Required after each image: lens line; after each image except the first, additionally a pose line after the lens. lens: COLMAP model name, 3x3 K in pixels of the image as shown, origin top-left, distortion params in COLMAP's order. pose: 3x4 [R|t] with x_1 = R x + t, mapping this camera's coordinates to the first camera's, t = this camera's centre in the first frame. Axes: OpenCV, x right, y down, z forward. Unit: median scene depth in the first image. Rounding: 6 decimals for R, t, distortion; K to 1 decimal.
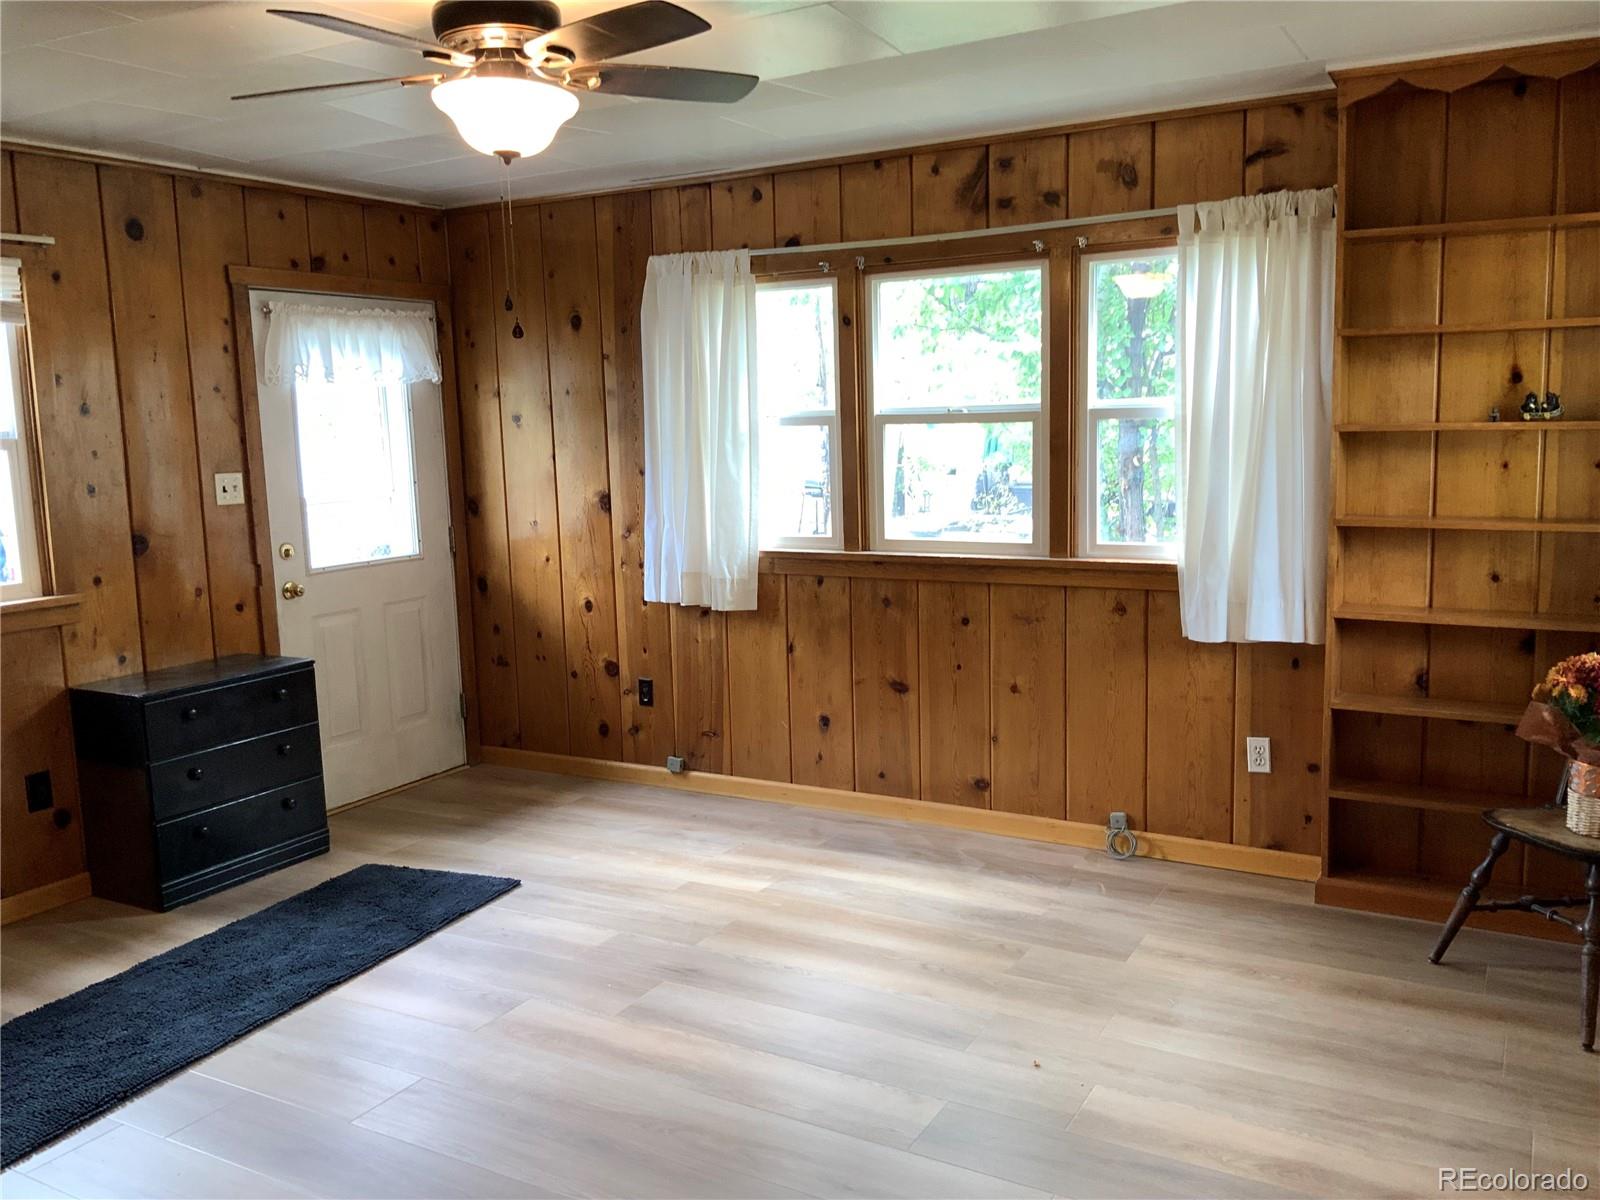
lens RADIAL K [[1330.4, 0, 803.4], [0, 1330.4, 603.2], [0, 0, 1]] dist [0.017801, -0.016703]
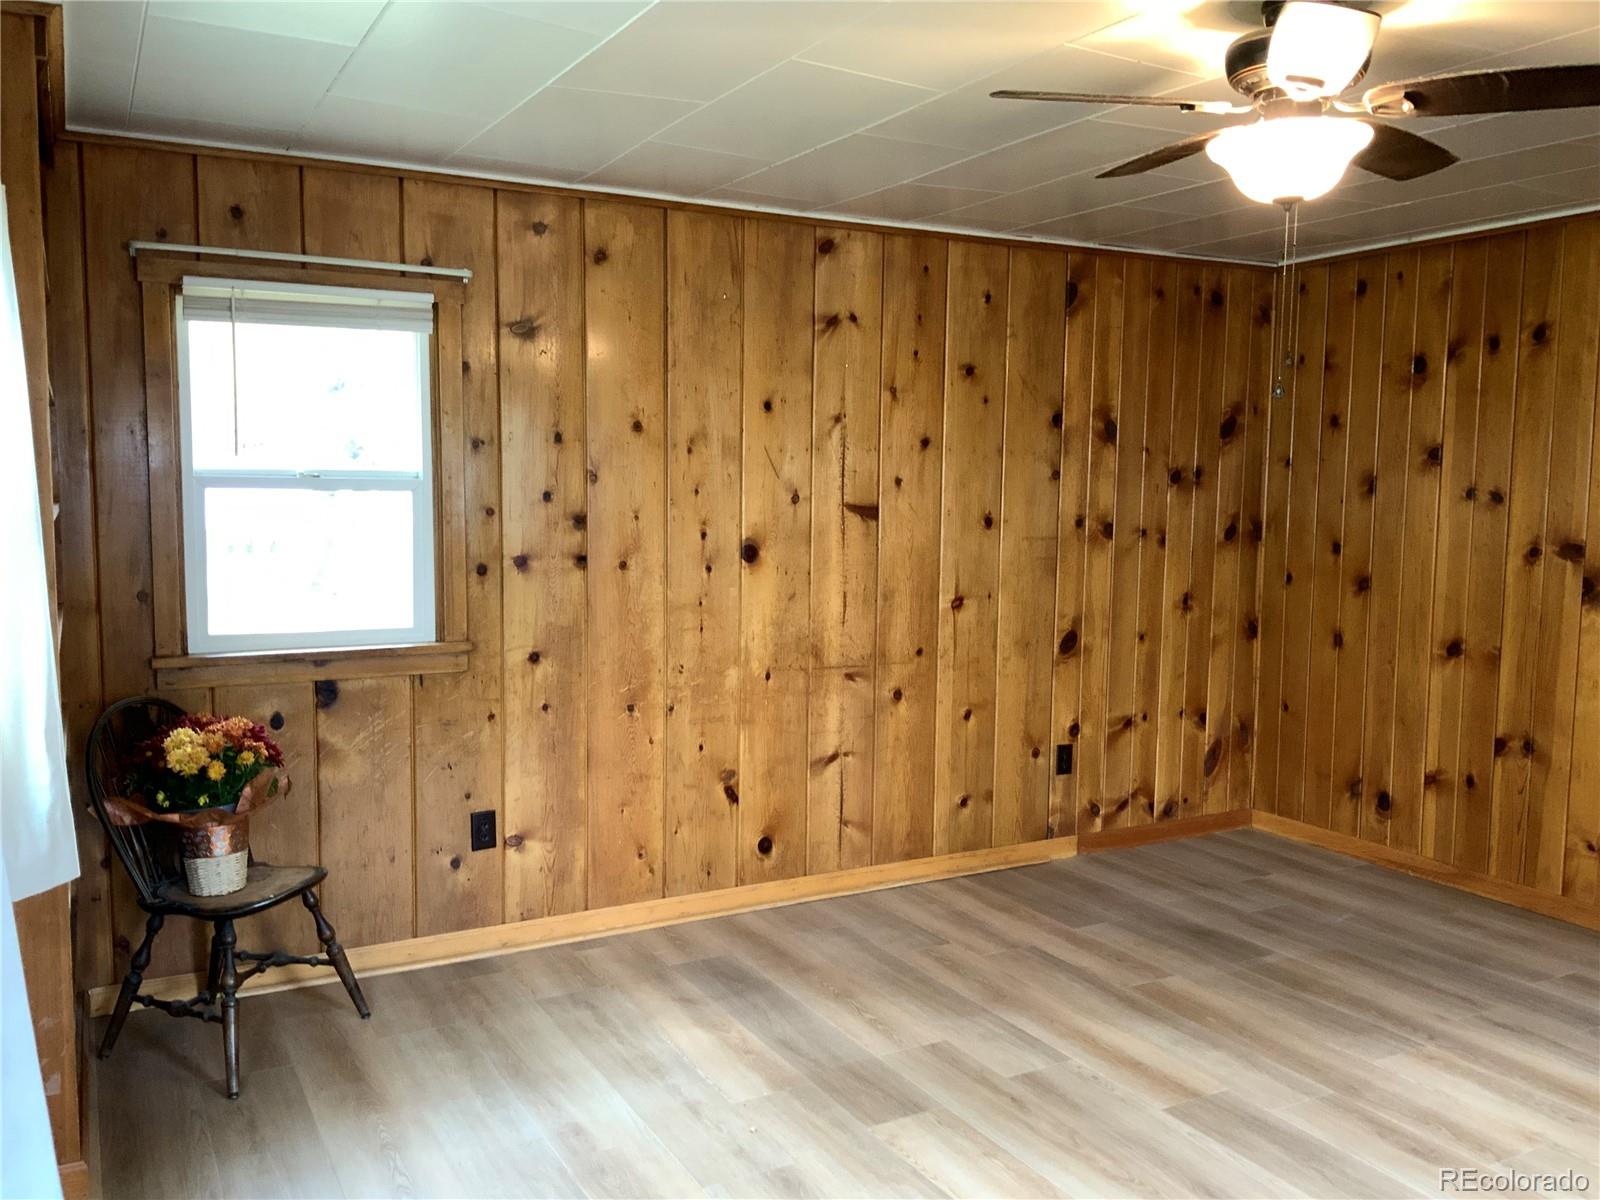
lens RADIAL K [[1330.4, 0, 800.5], [0, 1330.4, 602.5], [0, 0, 1]] dist [0.017801, -0.016703]
pose [[-0.851898, -0.039300, 0.522232, -0.378200], [0.077616, 0.976694, 0.200111, -0.252456], [-0.517925, 0.211008, -0.828993, 1.773747]]
